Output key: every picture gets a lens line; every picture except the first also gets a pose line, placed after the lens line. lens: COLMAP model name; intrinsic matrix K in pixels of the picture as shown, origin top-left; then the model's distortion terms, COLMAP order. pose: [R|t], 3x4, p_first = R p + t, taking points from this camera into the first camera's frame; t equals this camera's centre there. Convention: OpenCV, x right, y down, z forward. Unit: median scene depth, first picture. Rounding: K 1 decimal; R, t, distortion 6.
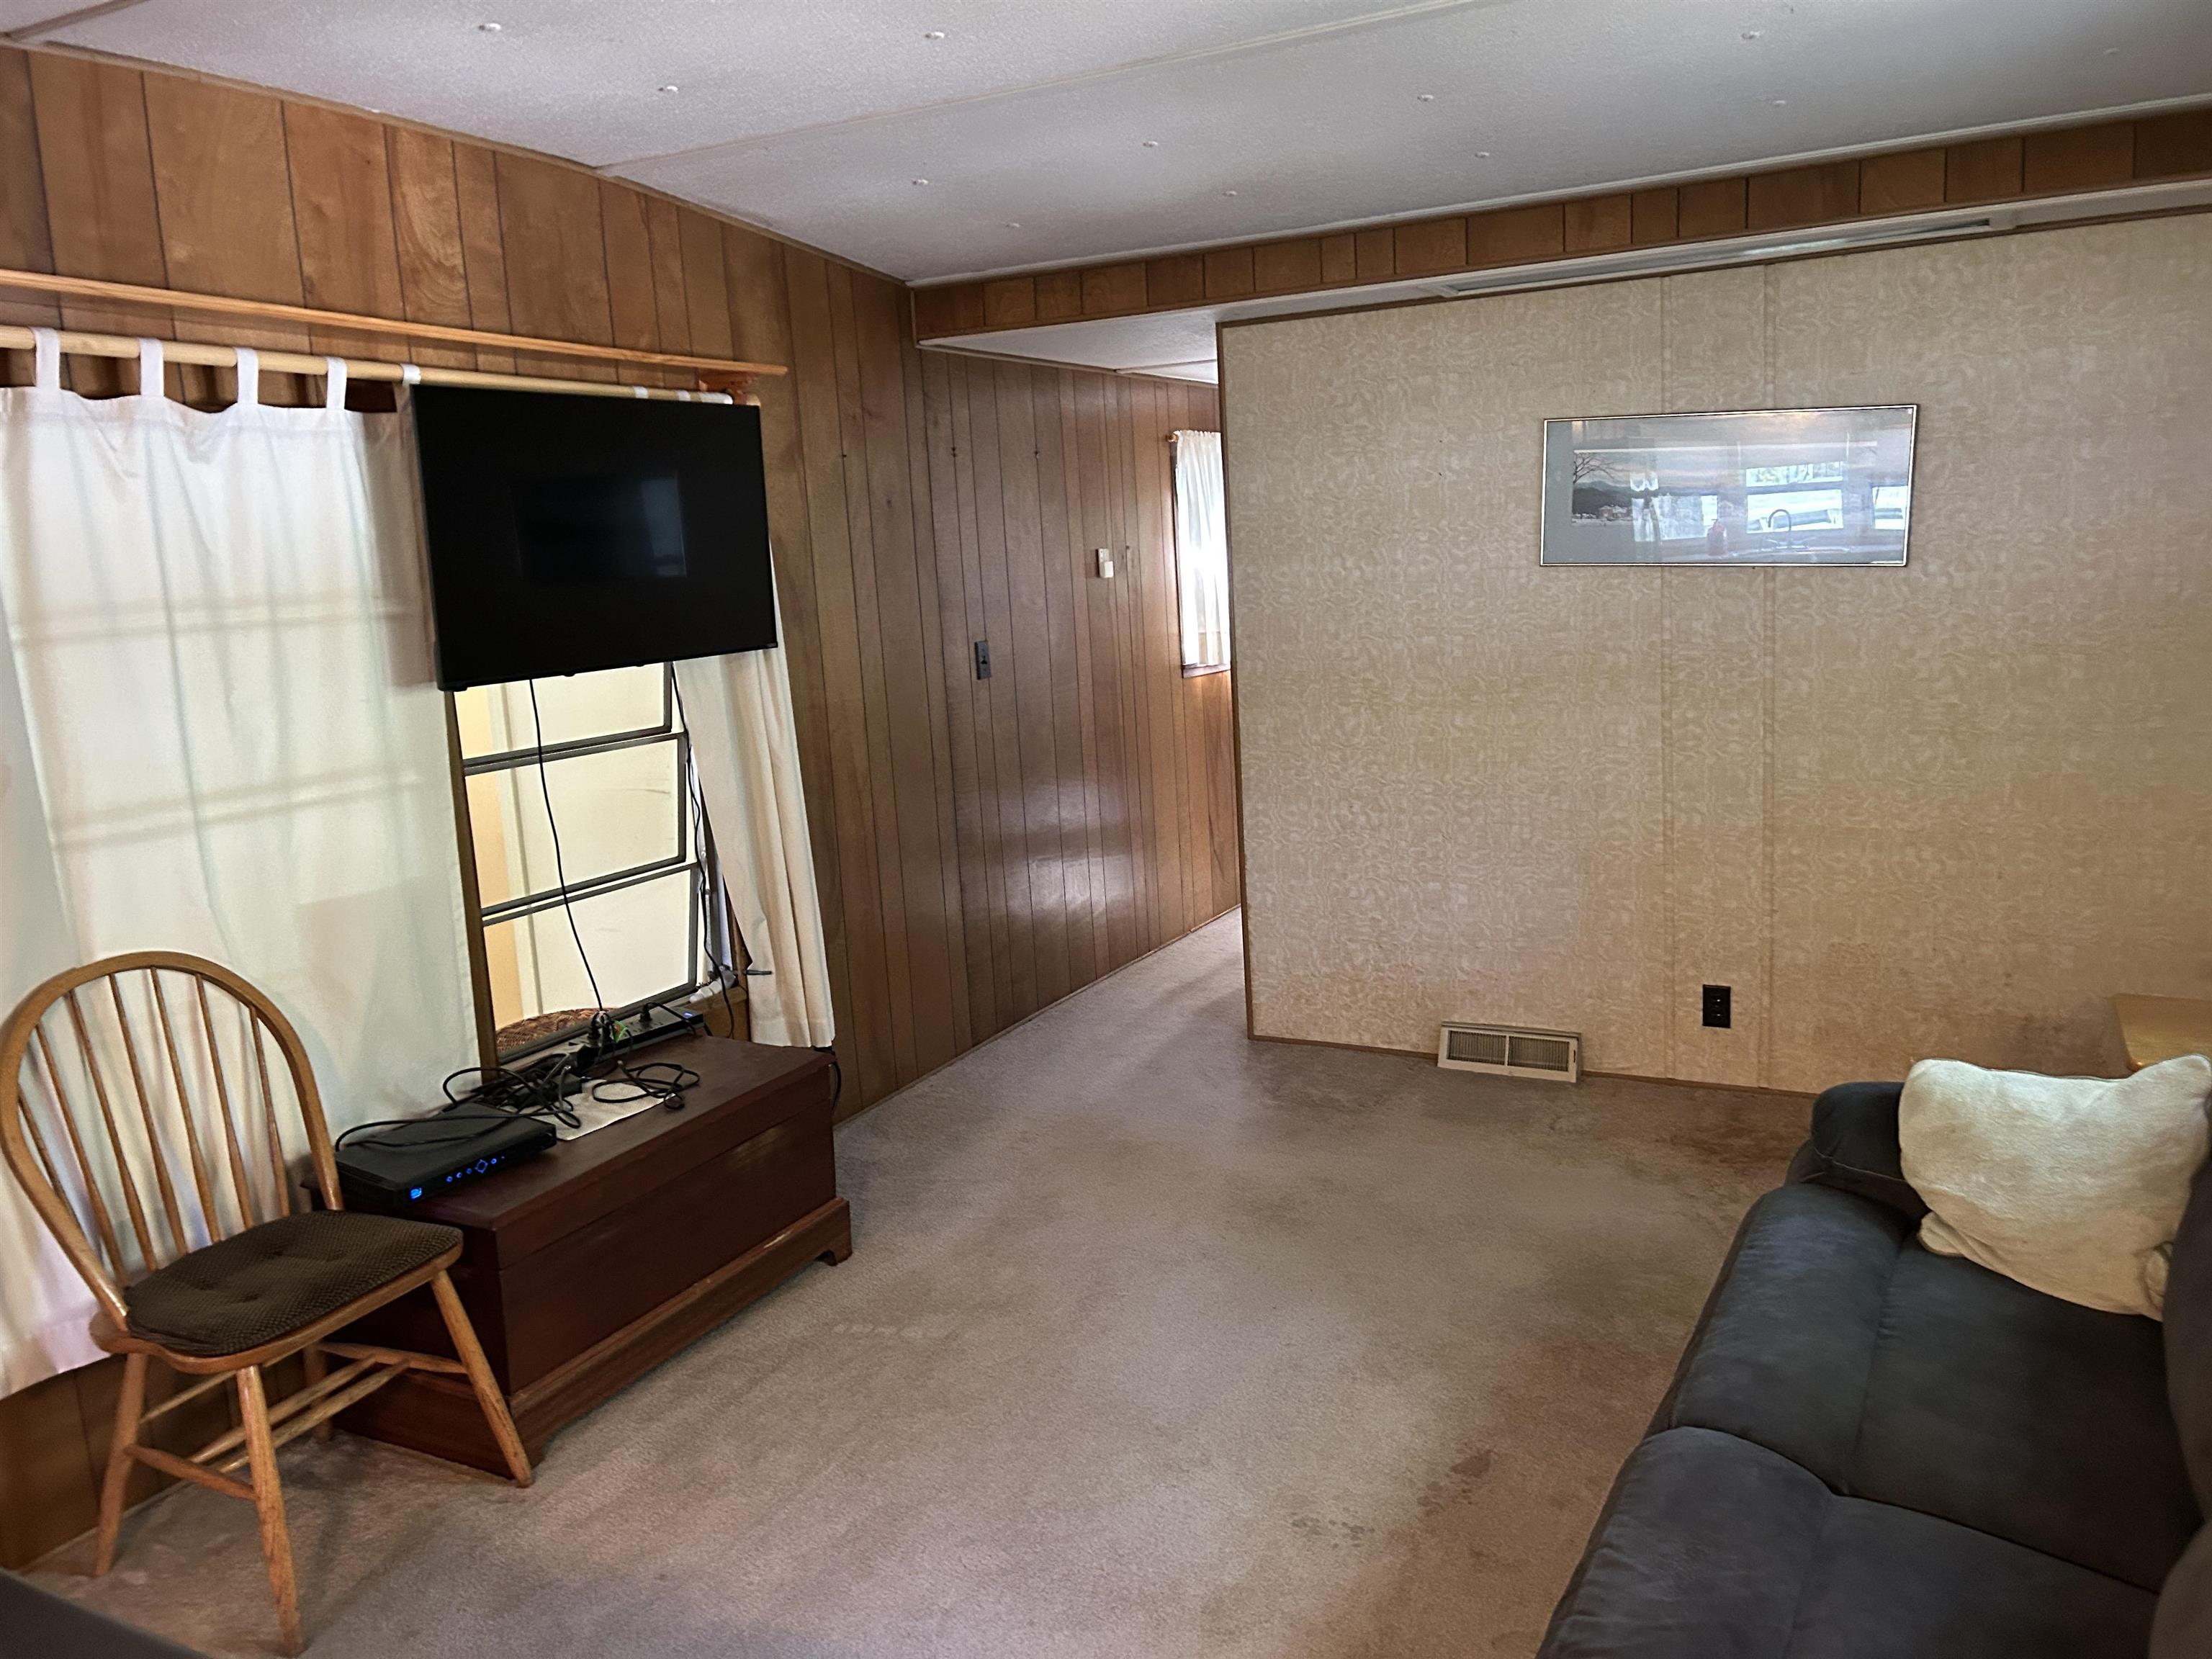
lens RADIAL K [[1667.0, 0, 1106.0], [0, 1667.0, 829.5], [0, 0, 1]] dist [0.152917, -0.333085]
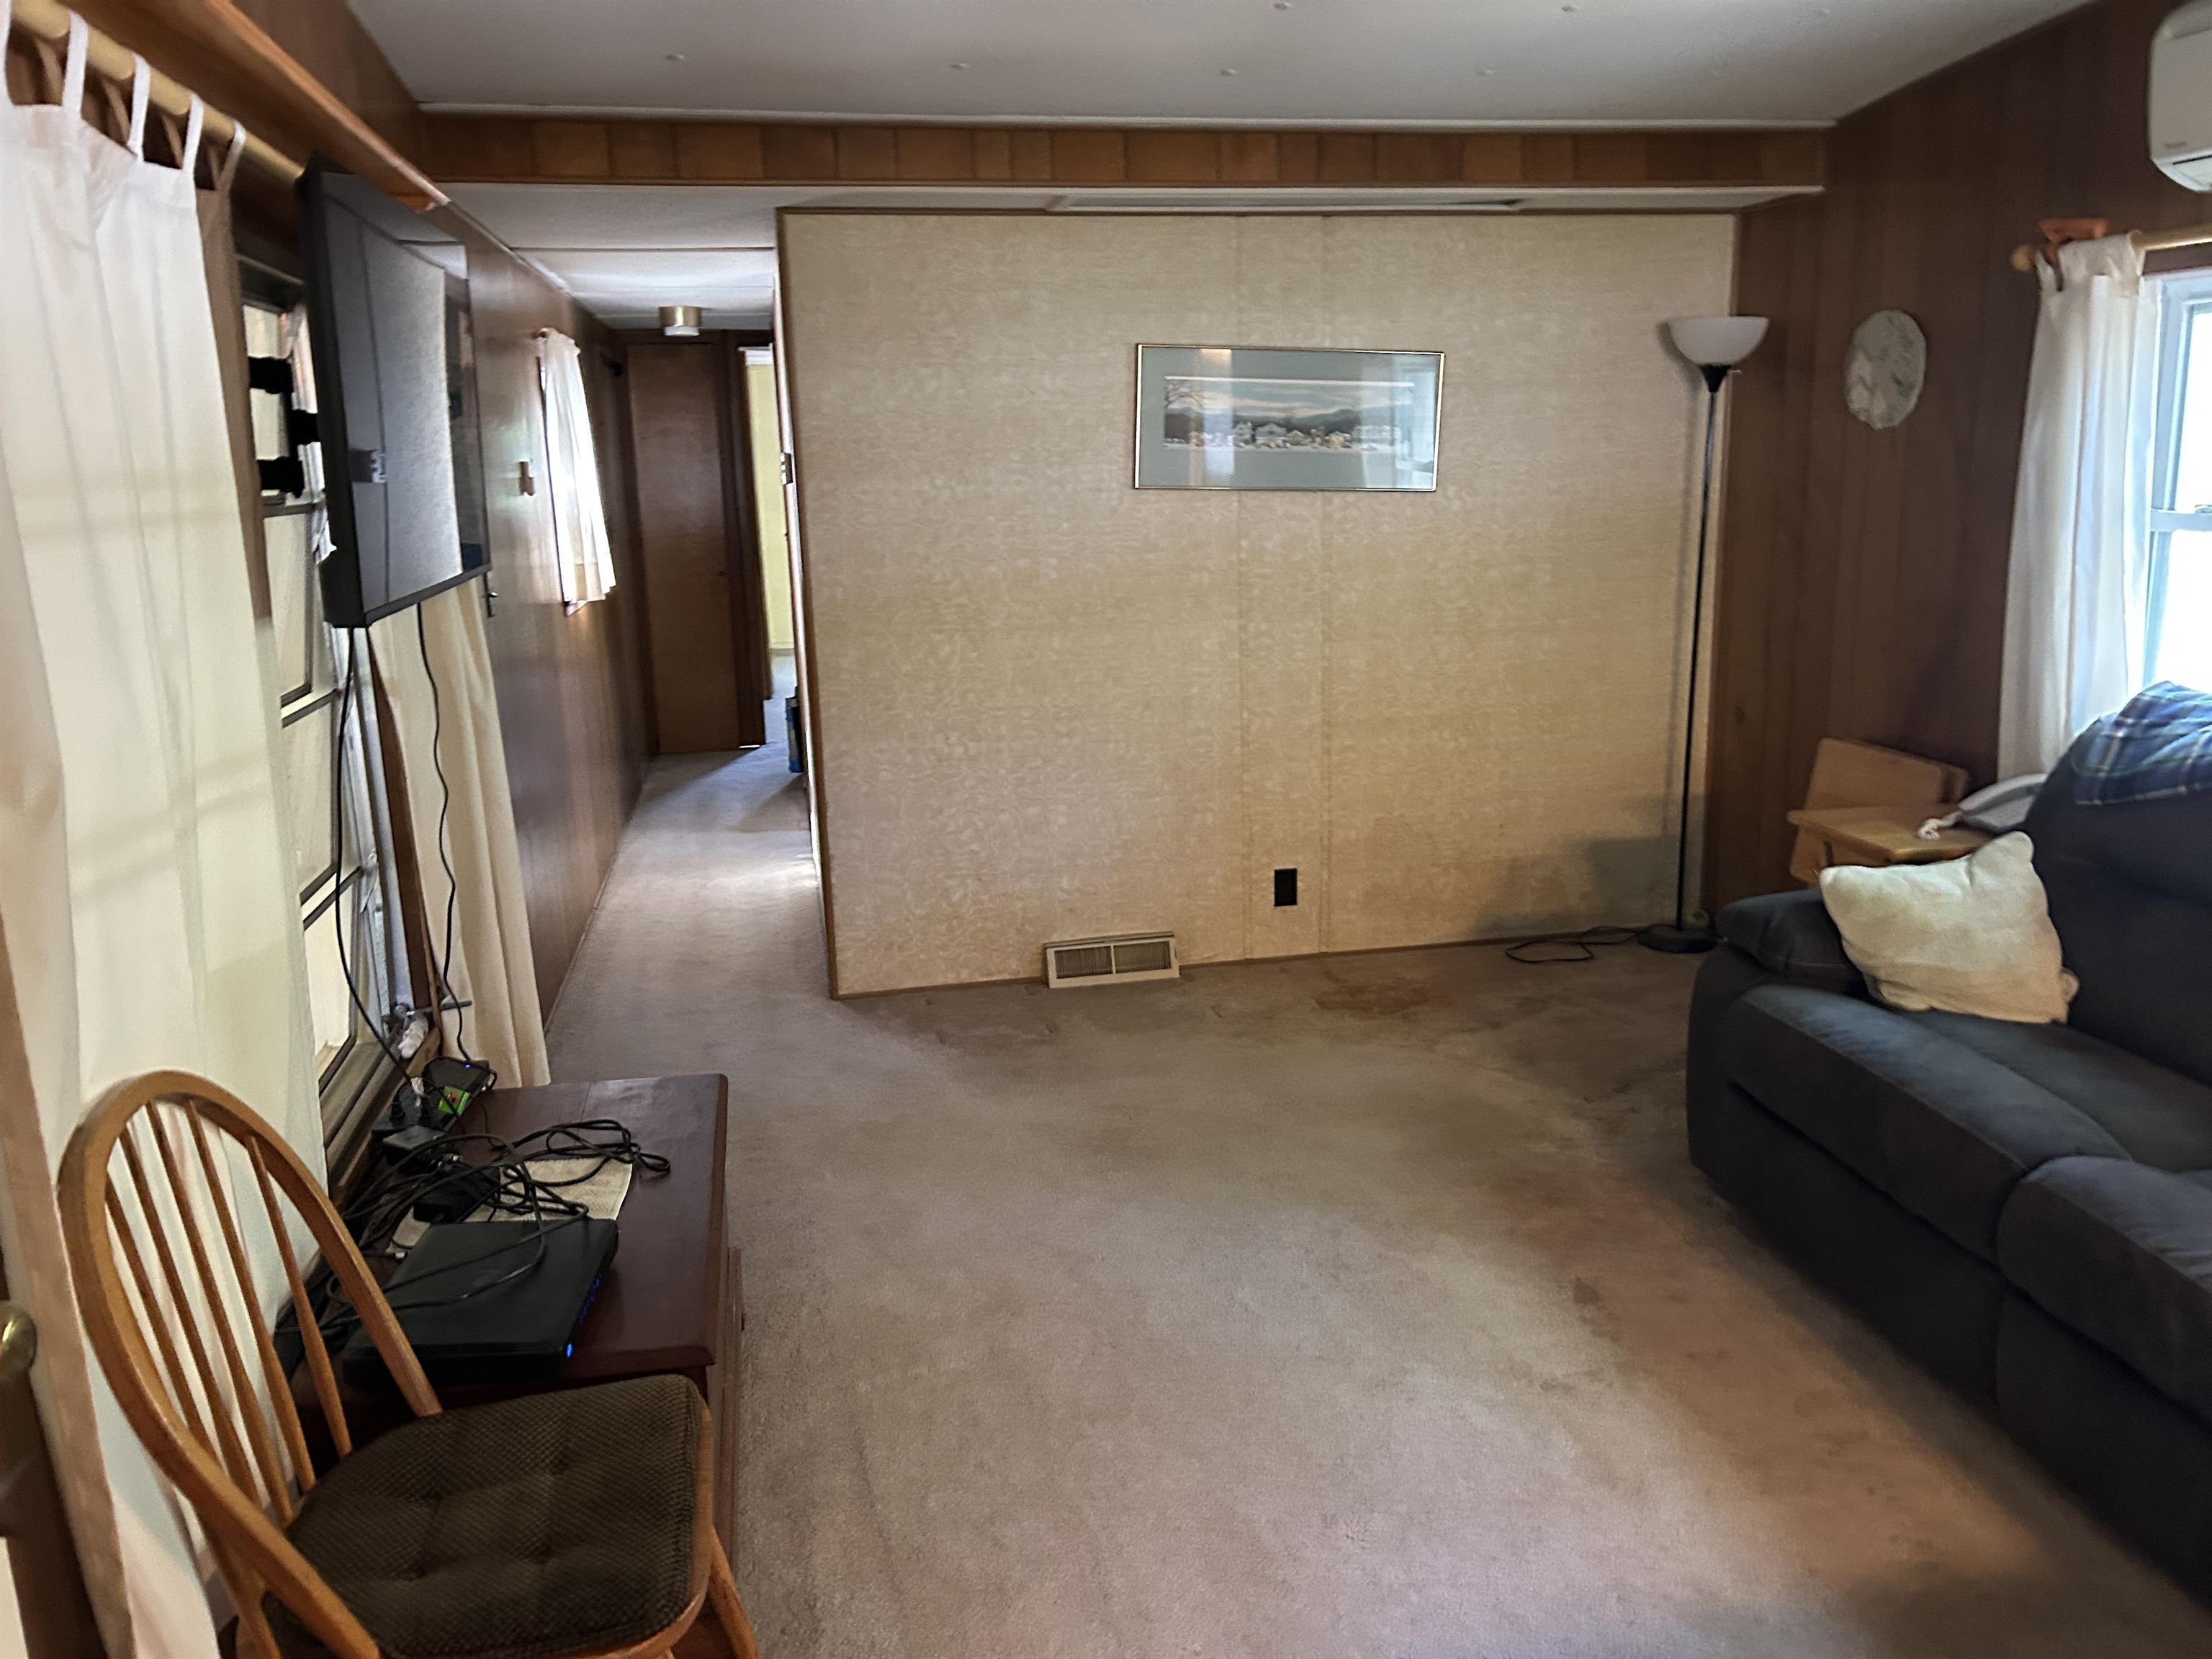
lens RADIAL K [[1667.0, 0, 1106.0], [0, 1667.0, 829.5], [0, 0, 1]] dist [0.152917, -0.333085]
pose [[0.774745, -0.110156, 0.622604, -0.416921], [0.093349, 0.993843, 0.059678, -0.011049], [-0.625345, 0.011885, 0.780258, 0.207380]]
